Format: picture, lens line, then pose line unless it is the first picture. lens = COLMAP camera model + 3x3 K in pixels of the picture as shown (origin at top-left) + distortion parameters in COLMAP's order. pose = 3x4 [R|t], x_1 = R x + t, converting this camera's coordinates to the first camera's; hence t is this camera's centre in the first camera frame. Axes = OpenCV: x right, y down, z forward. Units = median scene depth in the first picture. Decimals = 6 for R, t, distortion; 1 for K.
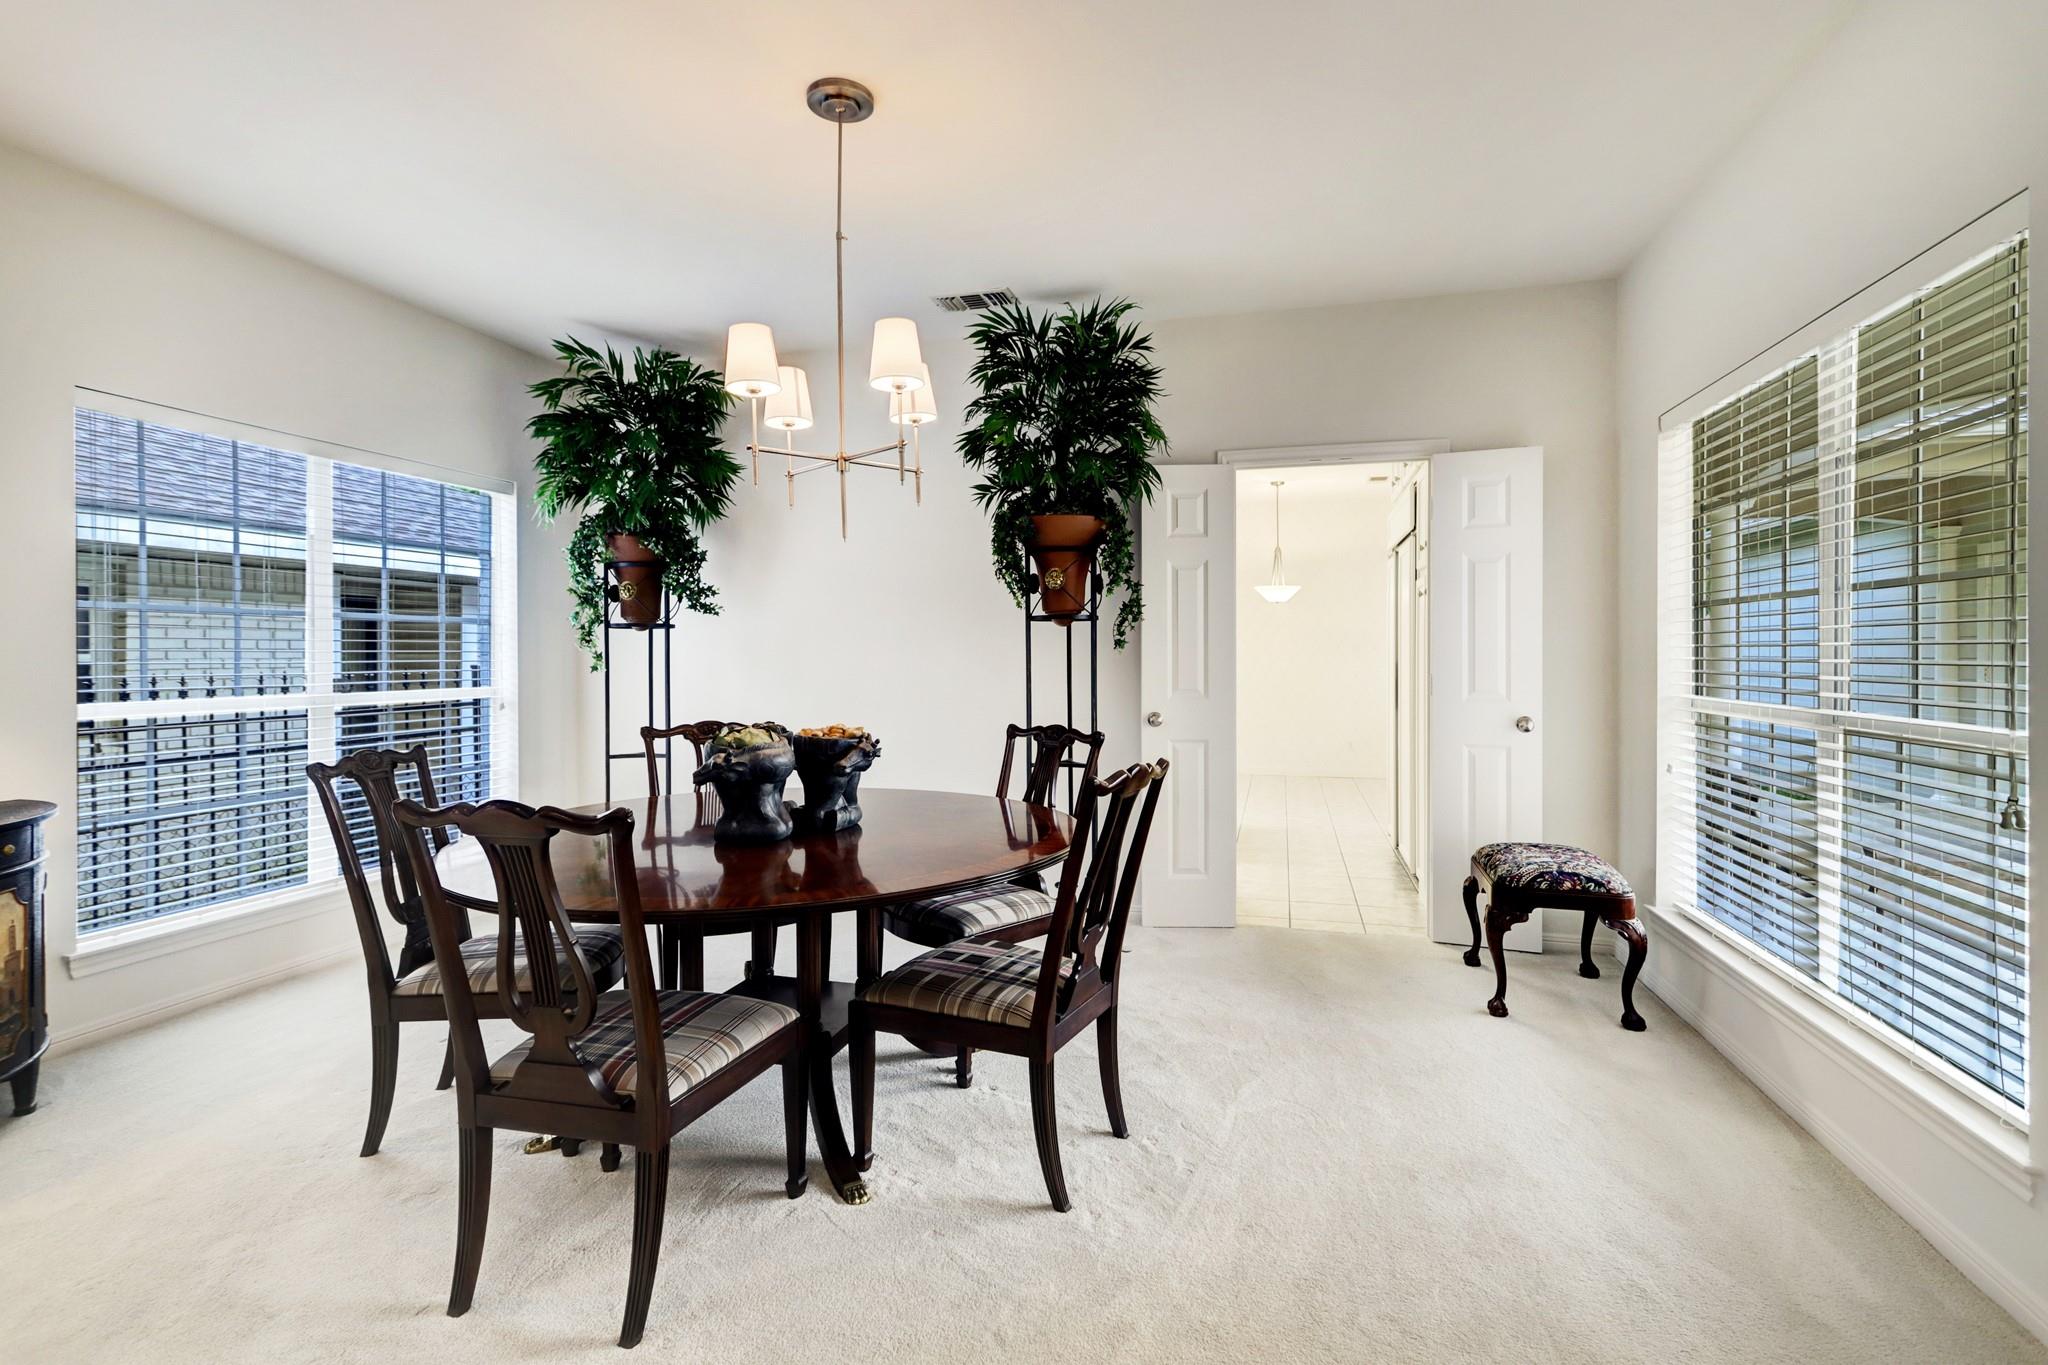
lens RADIAL K [[979.9, 0, 1022.5], [0, 979.9, 664.6], [0, 0, 1]] dist [0.016073, 0.000163]
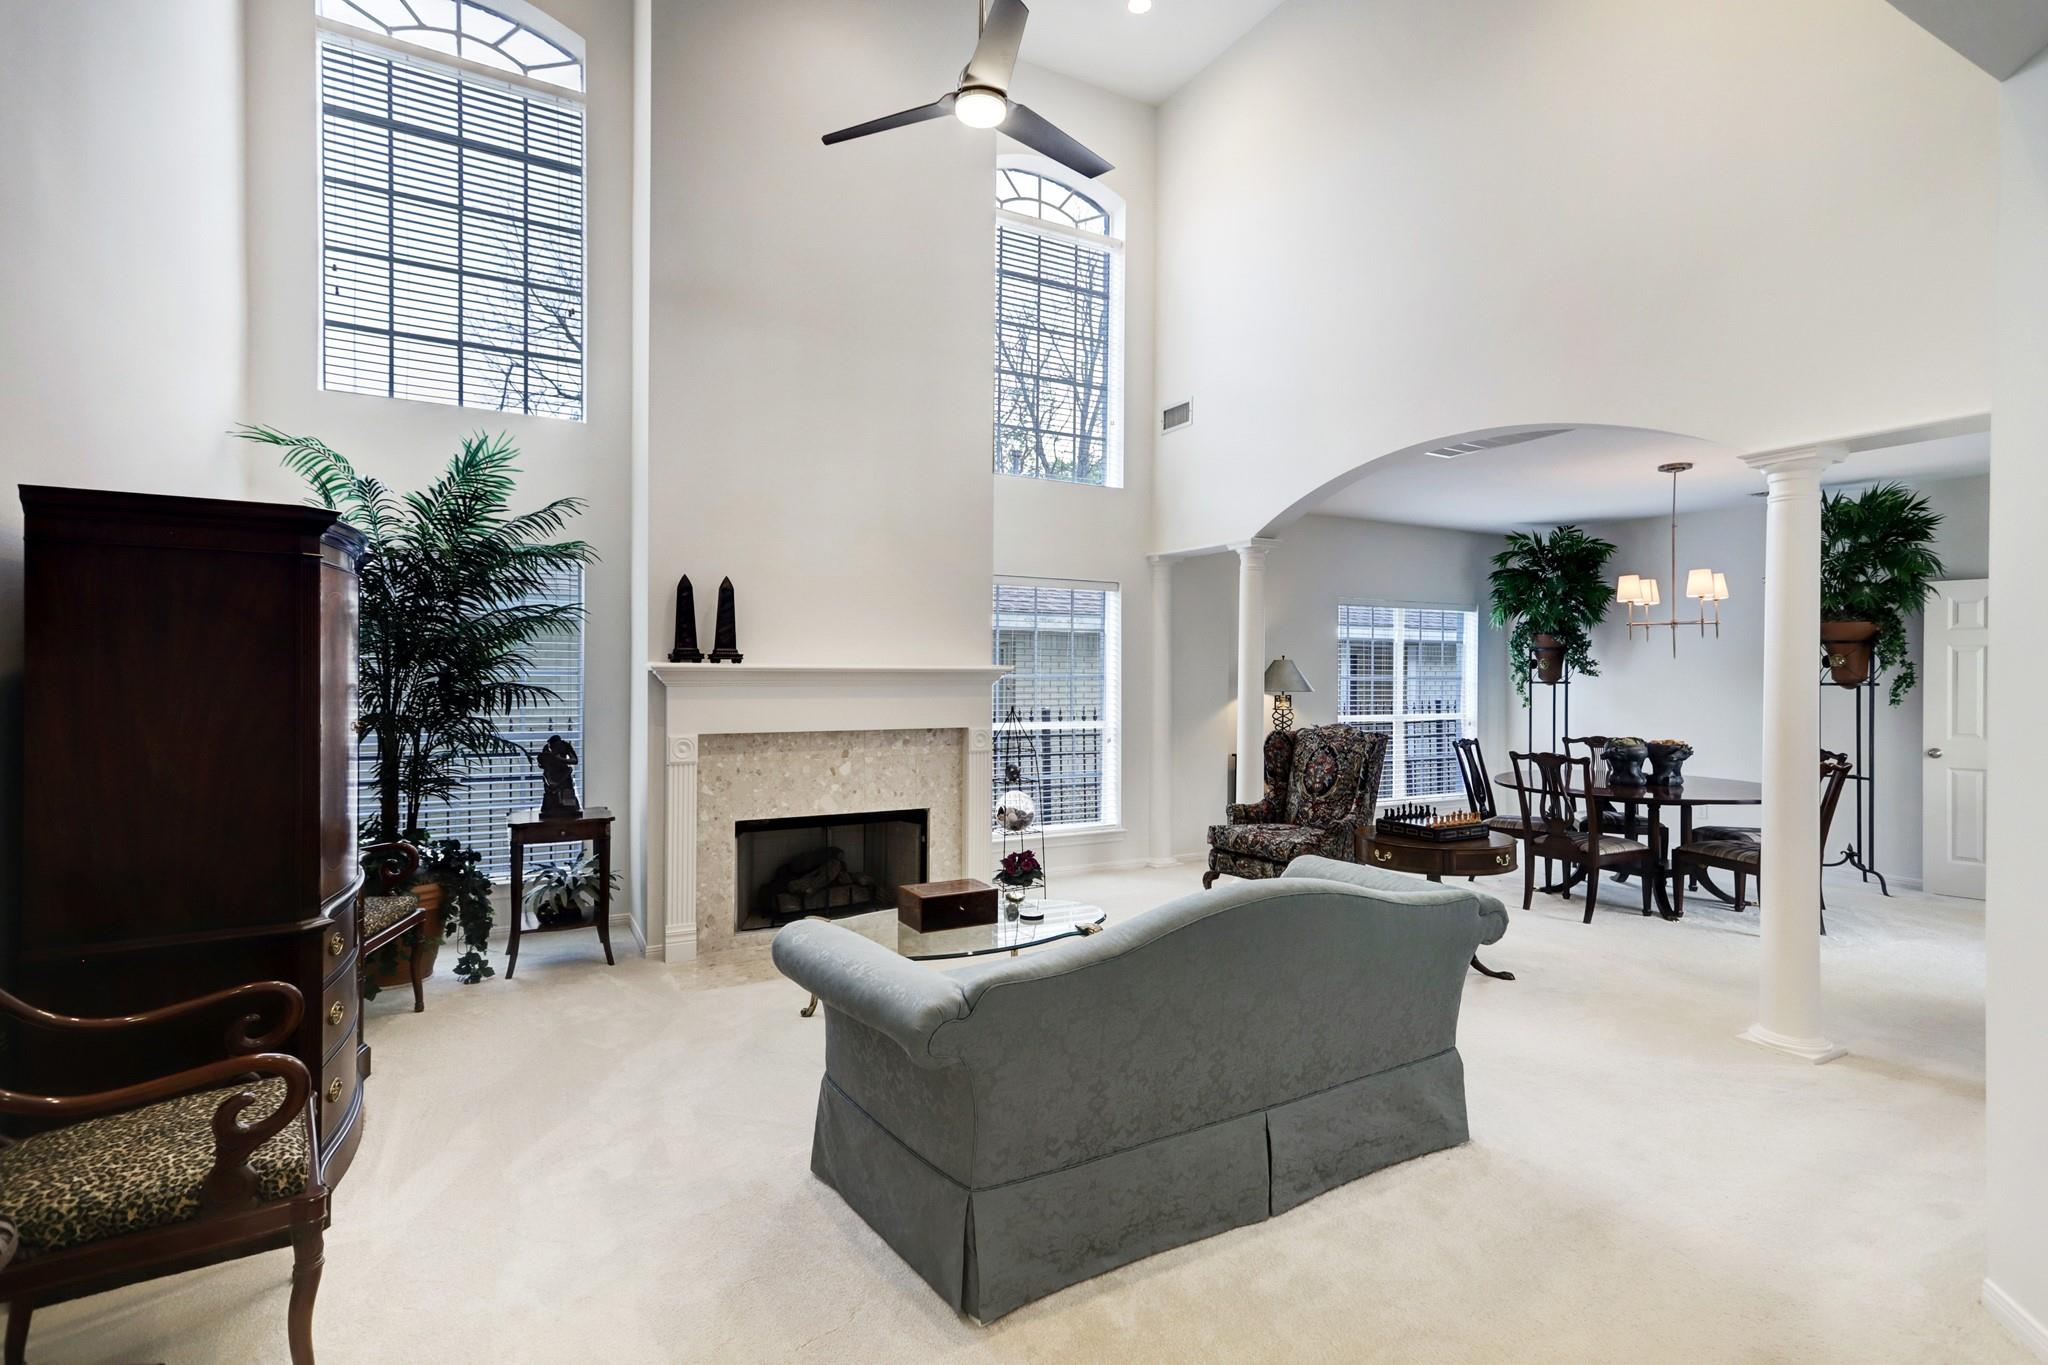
lens RADIAL K [[979.9, 0, 1017.5], [0, 979.9, 669.6], [0, 0, 1]] dist [0.016073, 0.000163]
pose [[0.696504, 0.006617, -0.717522, 0.239248], [-0.016715, 0.999836, -0.007006, -0.035480], [0.717358, 0.016873, 0.696500, -1.009303]]
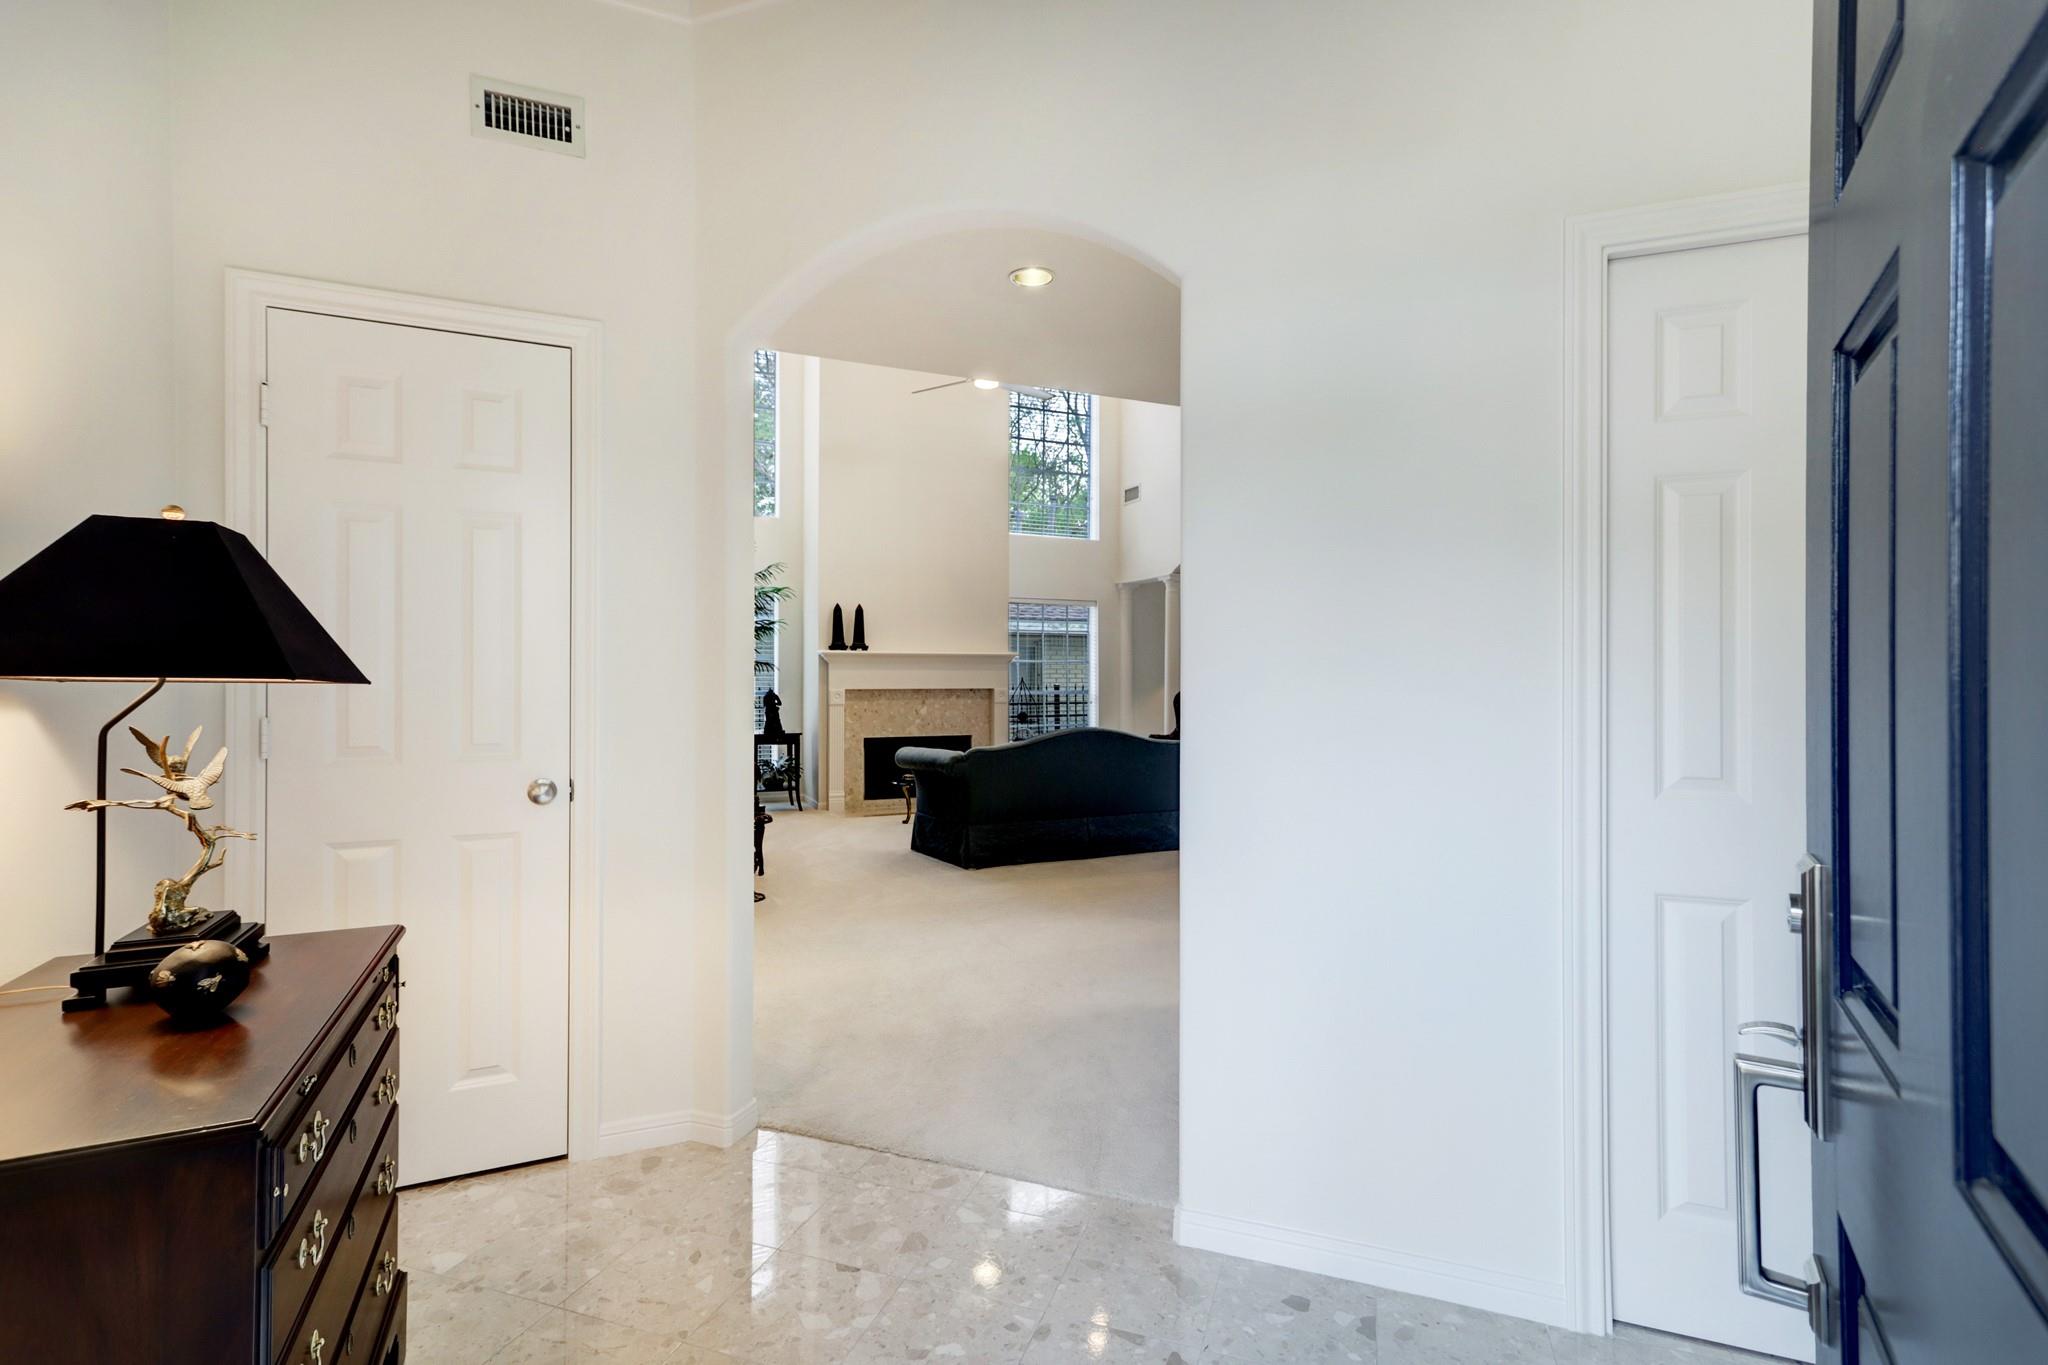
lens RADIAL K [[979.9, 0, 1017.5], [0, 979.9, 678.7], [0, 0, 1]] dist [0.016073, 0.000163]
pose [[0.637898, 0.004223, -0.770109, 1.299402], [-0.011423, 0.999927, -0.003979, 0.039108], [0.770036, 0.011335, 0.637900, -1.725586]]
